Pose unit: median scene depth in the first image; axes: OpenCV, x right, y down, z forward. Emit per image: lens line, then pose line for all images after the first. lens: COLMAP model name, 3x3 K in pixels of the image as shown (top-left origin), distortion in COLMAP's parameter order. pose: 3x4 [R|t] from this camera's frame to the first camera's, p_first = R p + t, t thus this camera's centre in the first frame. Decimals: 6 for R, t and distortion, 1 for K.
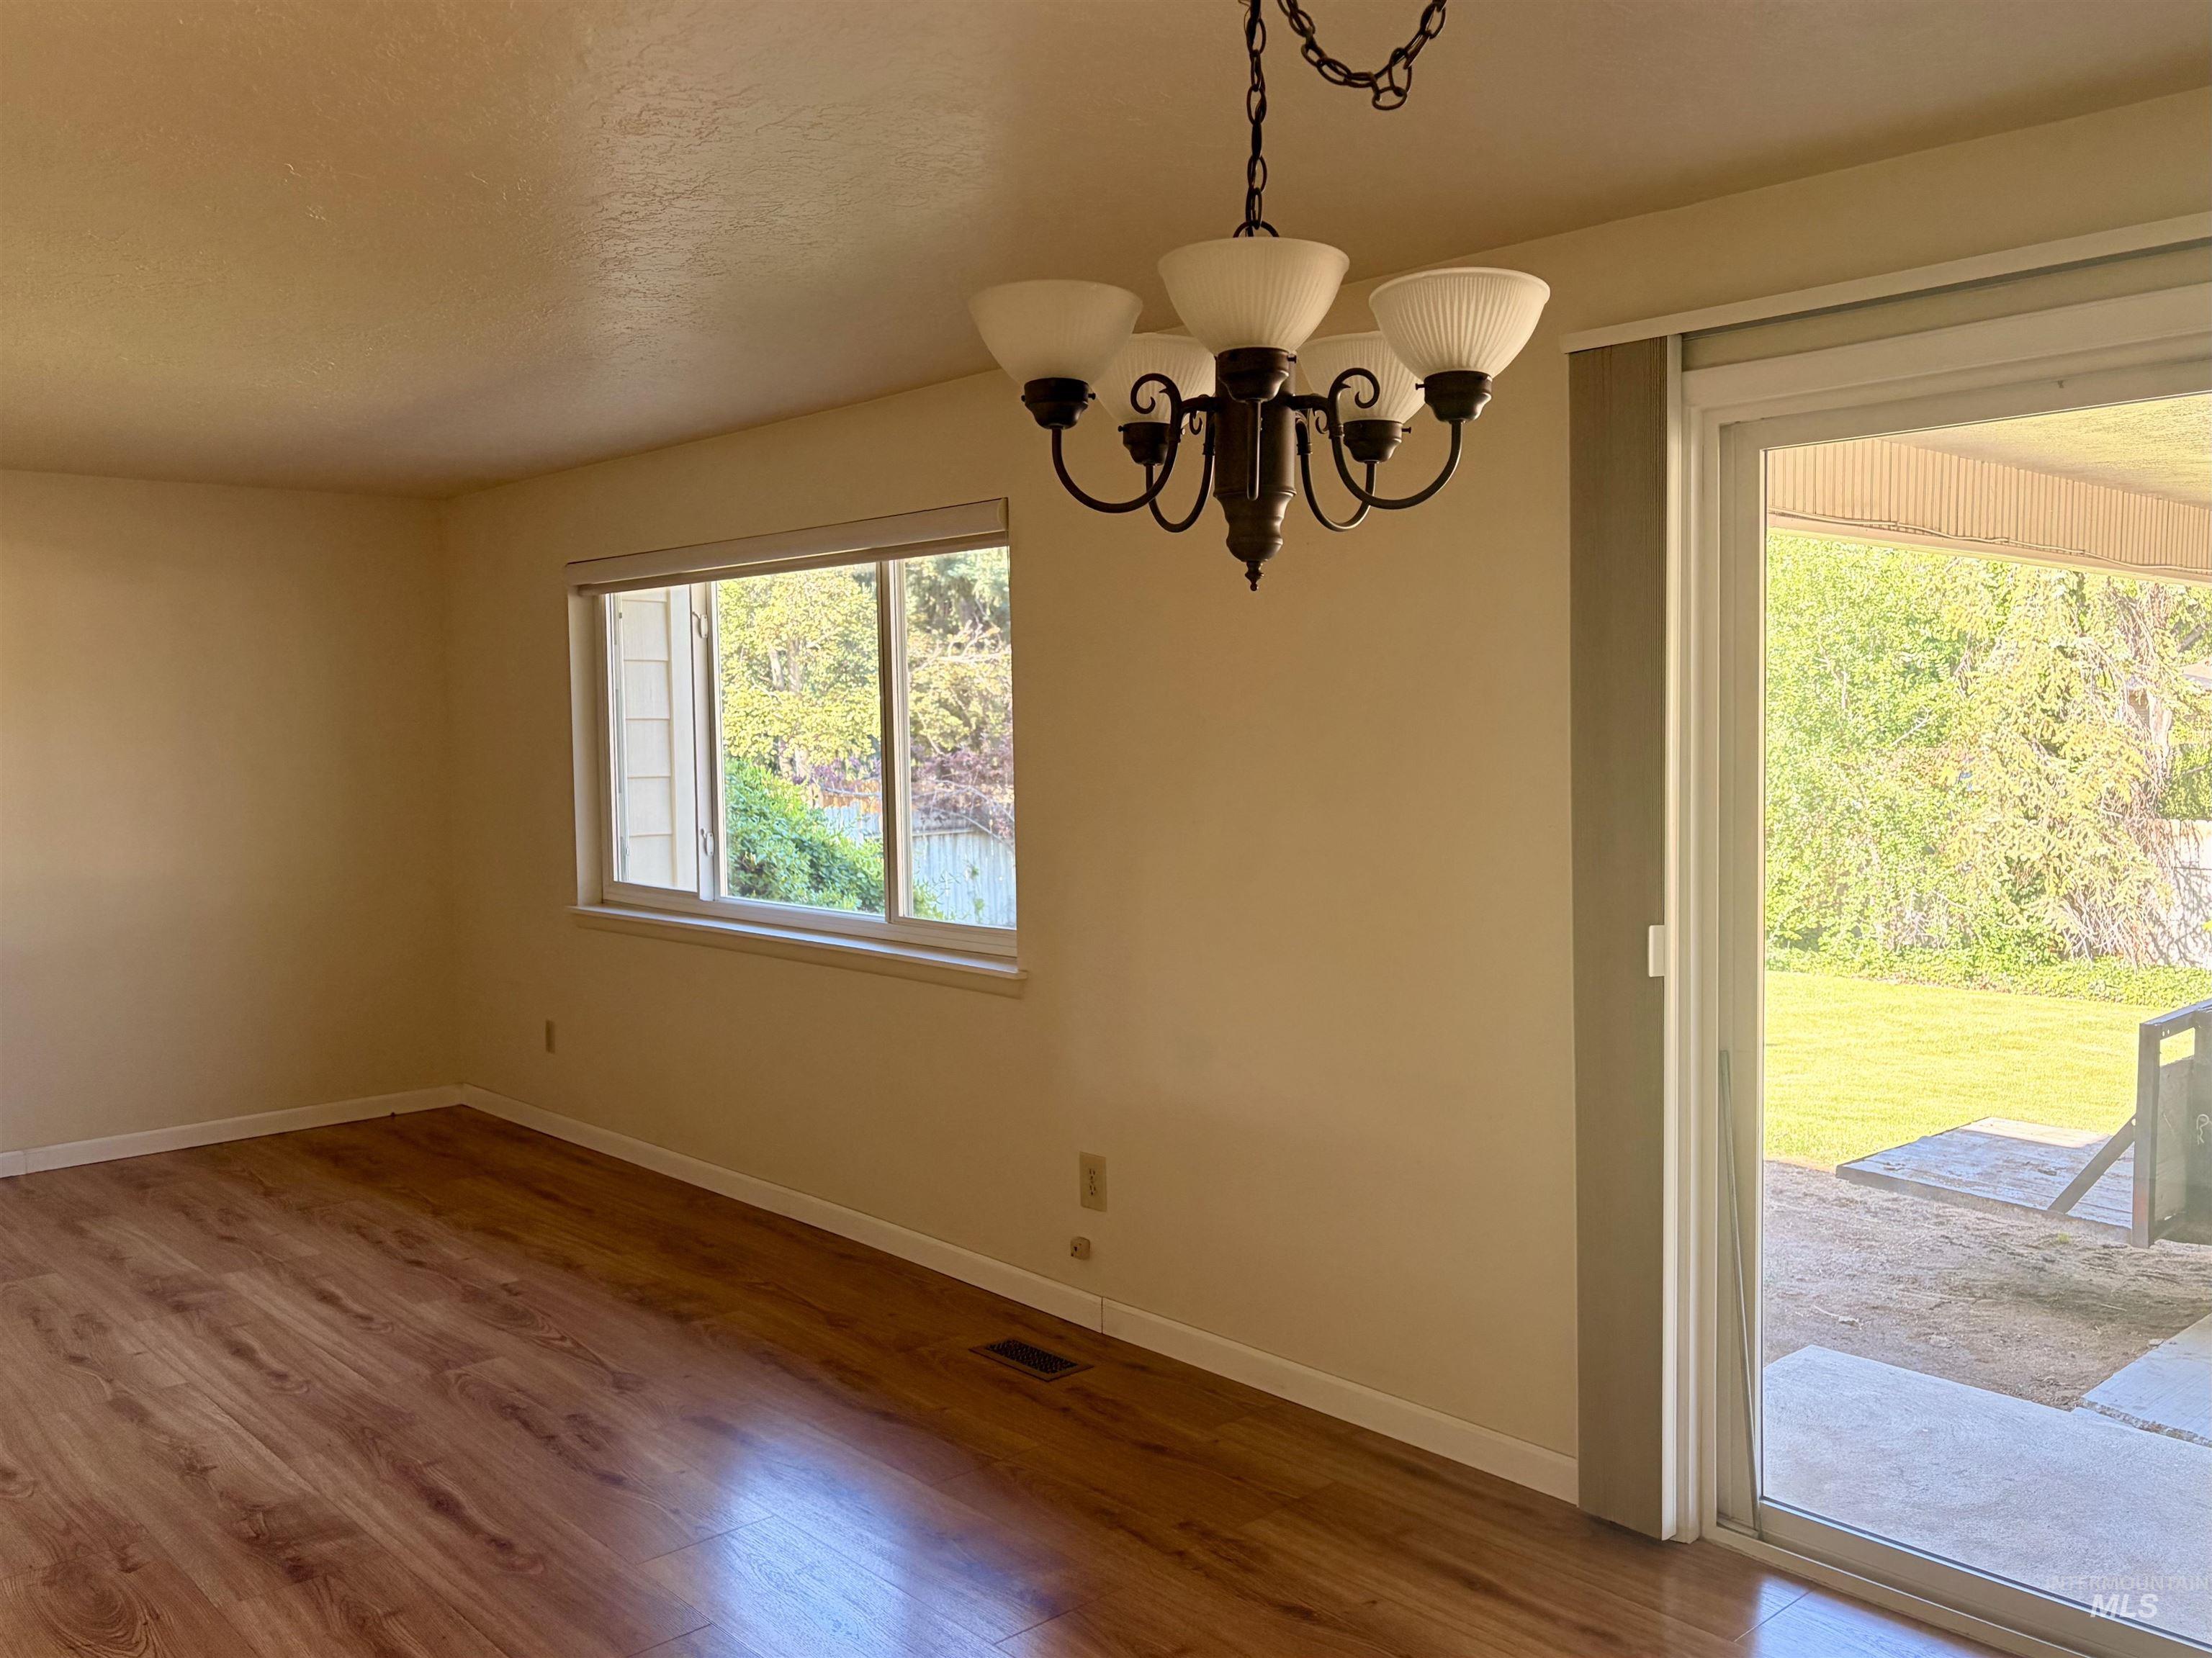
lens RADIAL K [[1817.7, 0, 1126.1], [0, 1817.7, 821.9], [0, 0, 1]] dist [0.033278, -0.012355]
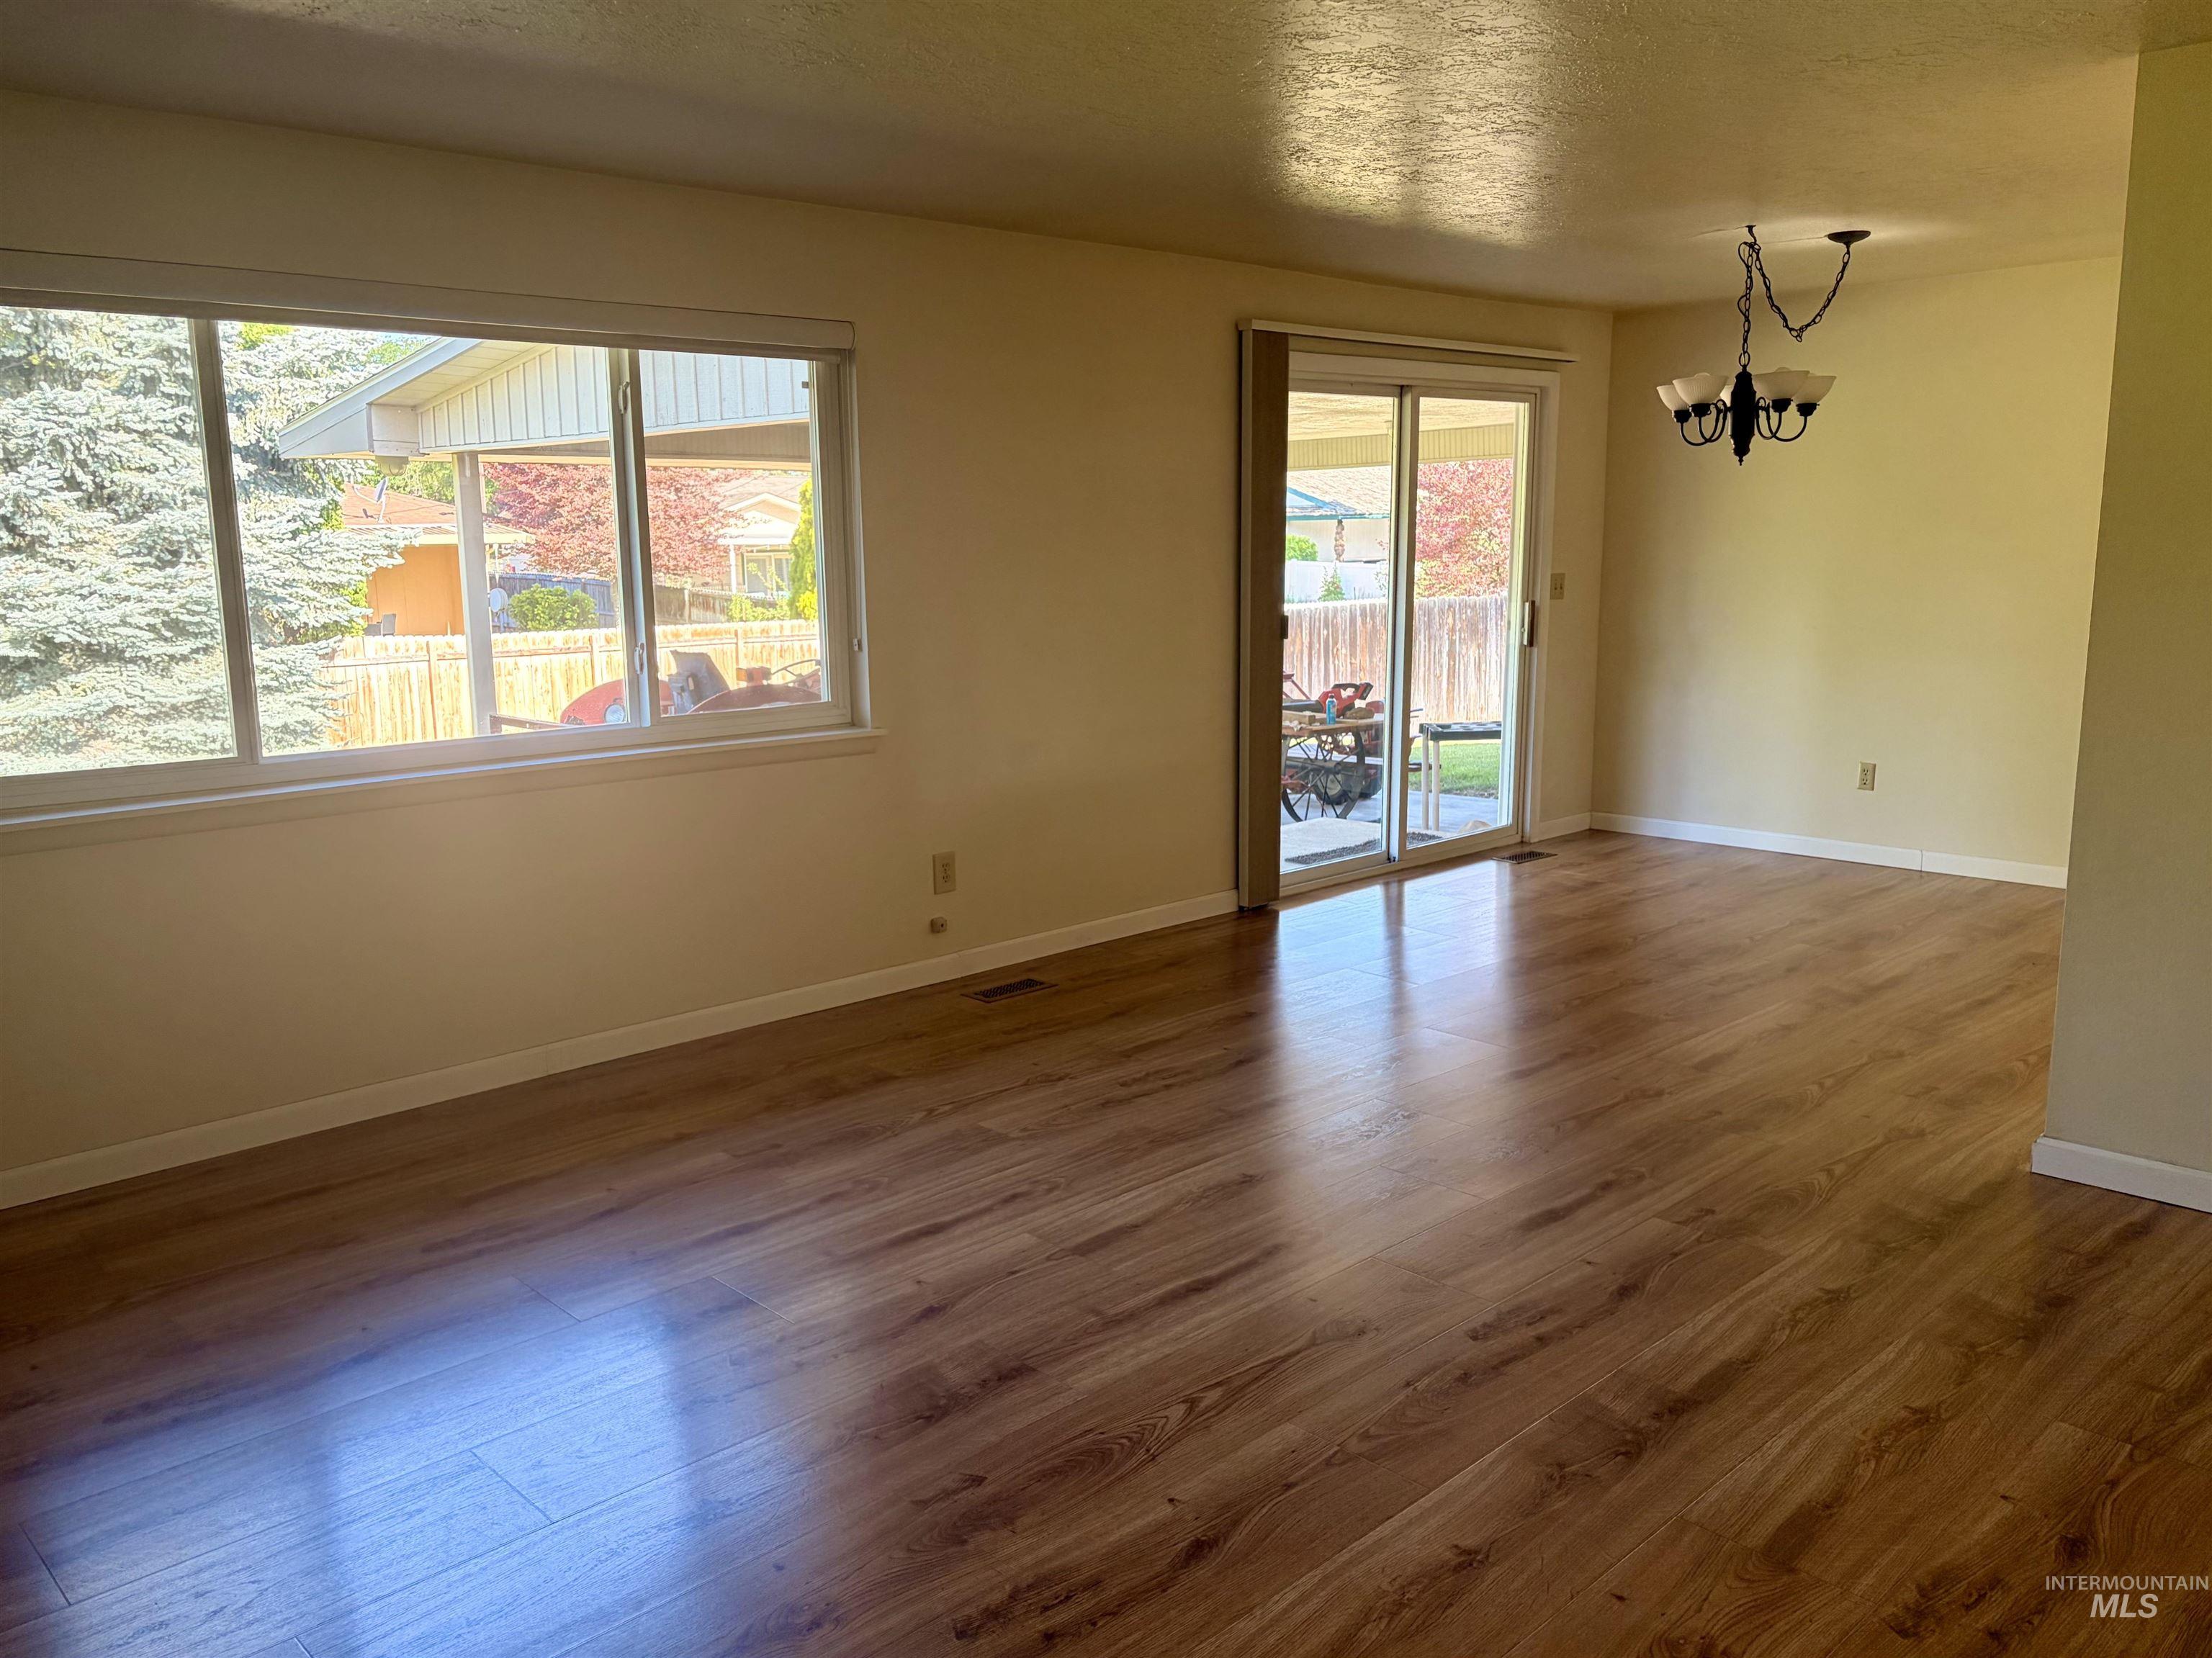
lens RADIAL K [[1732.1, 0, 1079.0], [0, 1732.1, 798.9], [0, 0, 1]] dist [0.039397, -0.010471]
pose [[-0.018930, -0.143859, 0.989417, -1.310020], [0.069967, 0.986978, 0.144843, -0.029448], [-0.997370, 0.071968, -0.008619, 0.950242]]
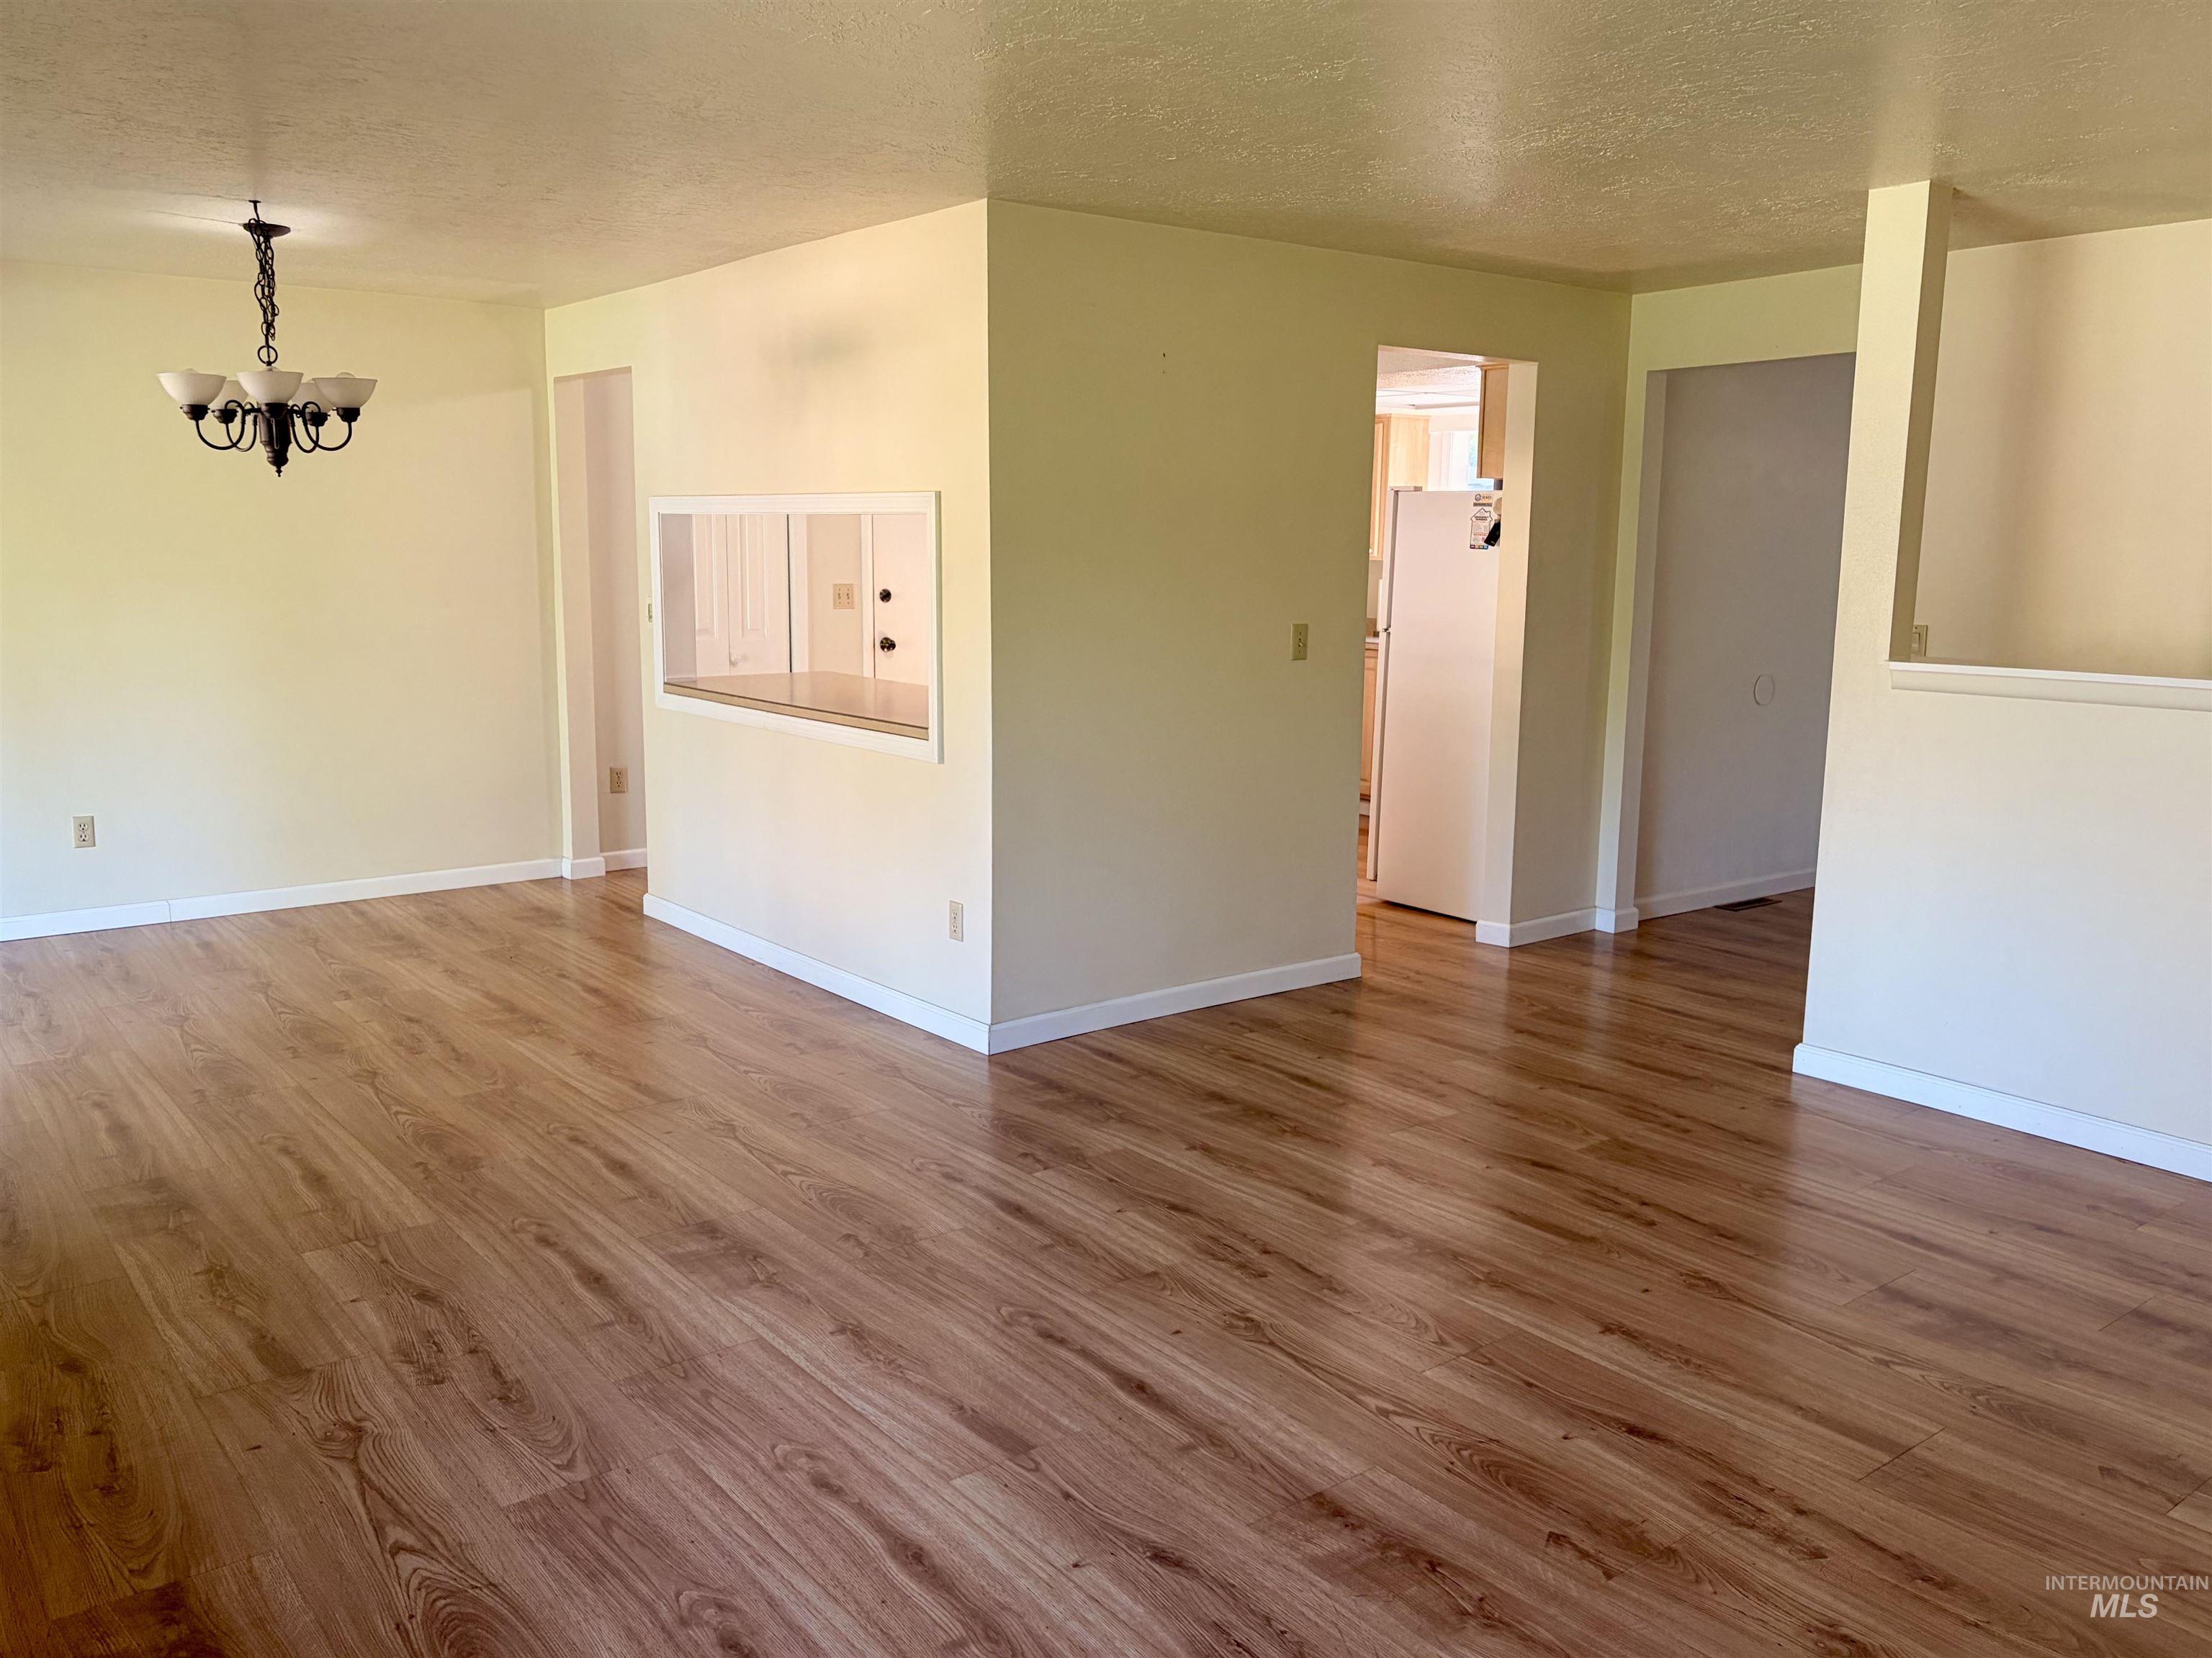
lens RADIAL K [[1732.1, 0, 1100.8], [0, 1732.1, 819.8], [0, 0, 1]] dist [0.039397, -0.010471]
pose [[-0.996749, -0.007249, 0.080240, -0.608627], [0.010661, 0.975318, 0.220549, -0.081066], [-0.079859, 0.220688, -0.972070, 1.553264]]
